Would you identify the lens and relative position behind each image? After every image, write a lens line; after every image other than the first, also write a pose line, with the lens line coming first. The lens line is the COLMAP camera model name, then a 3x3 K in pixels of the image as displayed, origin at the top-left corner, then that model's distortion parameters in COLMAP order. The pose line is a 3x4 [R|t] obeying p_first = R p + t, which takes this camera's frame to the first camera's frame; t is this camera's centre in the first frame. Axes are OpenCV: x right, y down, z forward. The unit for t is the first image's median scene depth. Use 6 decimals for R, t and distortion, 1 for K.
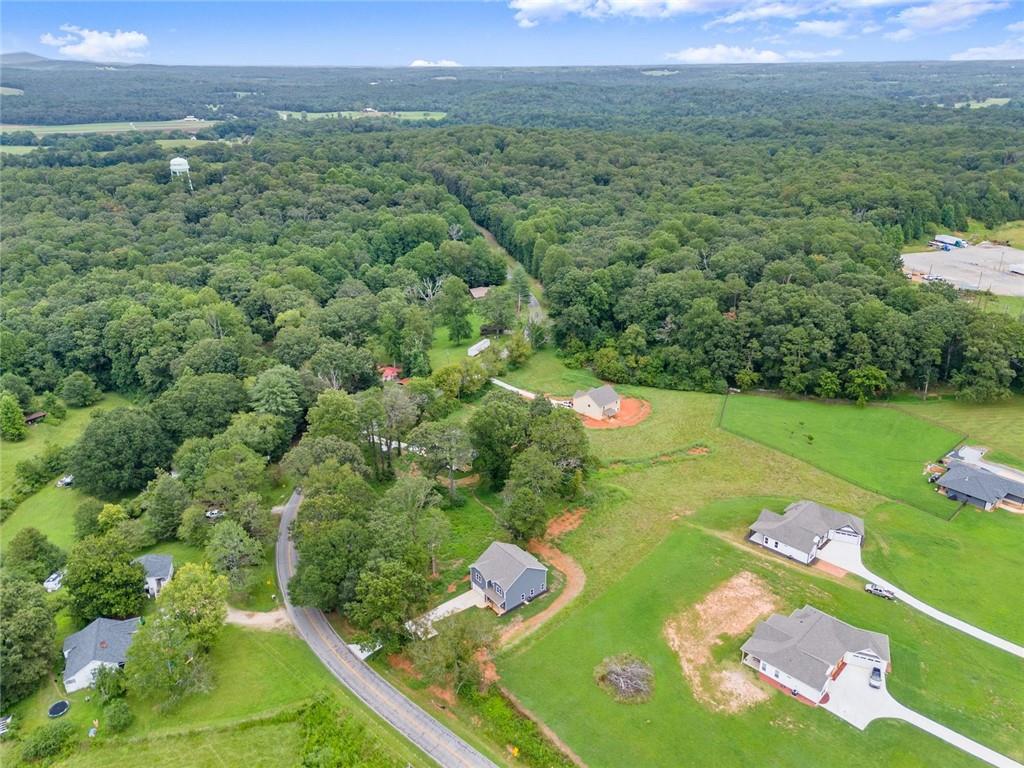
lens RADIAL K [[750.3, 0, 507.1], [0, 750.3, 383.1], [0, 0, 1]] dist [0.051426, -0.038808]
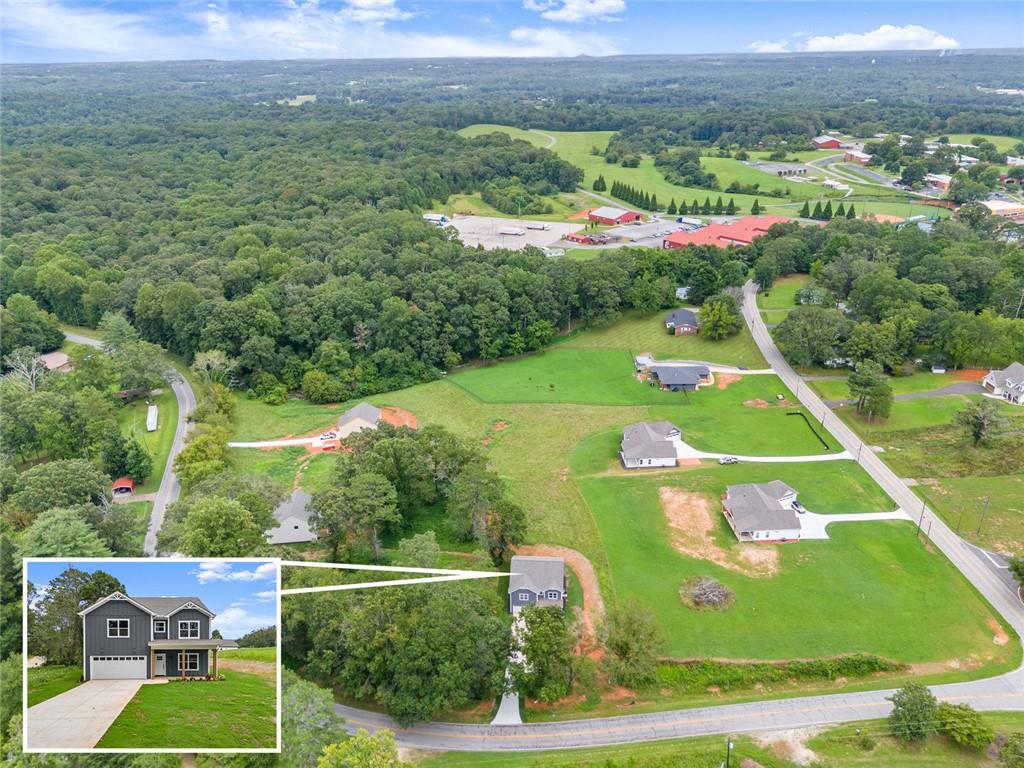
lens RADIAL K [[750.3, 0, 507.1], [0, 750.3, 383.1], [0, 0, 1]] dist [0.051426, -0.038808]
pose [[0.682084, -0.295610, 0.668862, -0.605813], [0.296727, 0.947852, 0.116319, -0.125397], [-0.668367, 0.119130, 0.734230, 0.238048]]
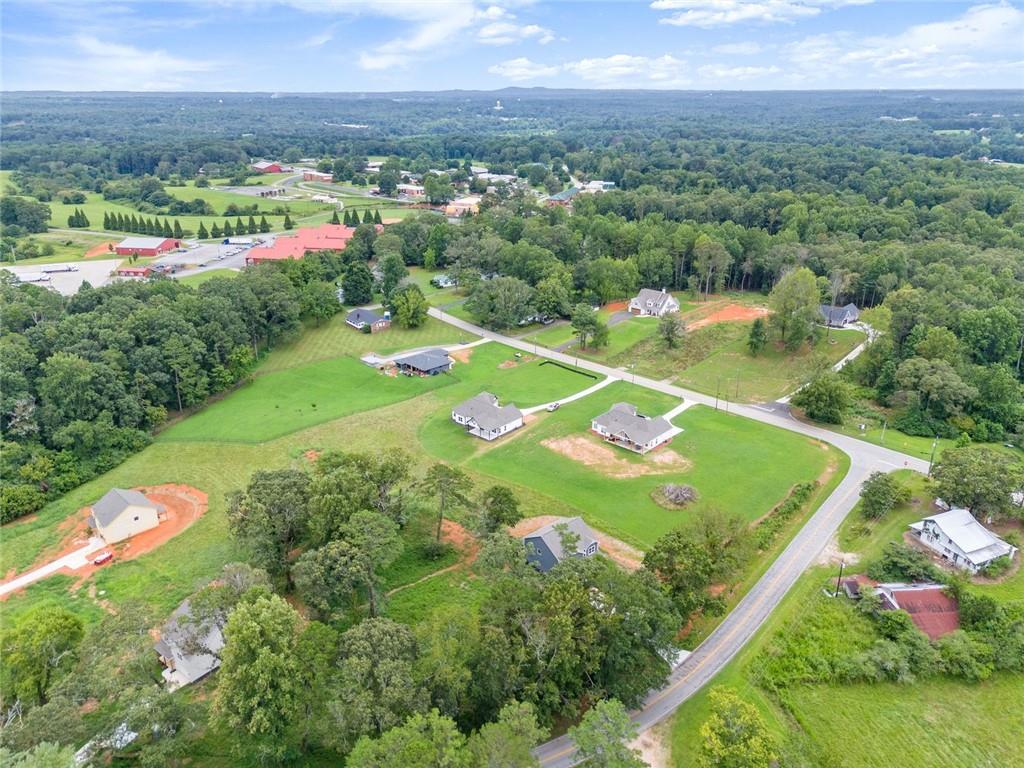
lens RADIAL K [[750.3, 0, 507.1], [0, 750.3, 383.1], [0, 0, 1]] dist [0.051426, -0.038808]
pose [[-0.032990, -0.354821, 0.934352, -0.810979], [0.394991, 0.854127, 0.338302, -0.282027], [-0.918092, 0.380222, 0.111973, 0.844846]]
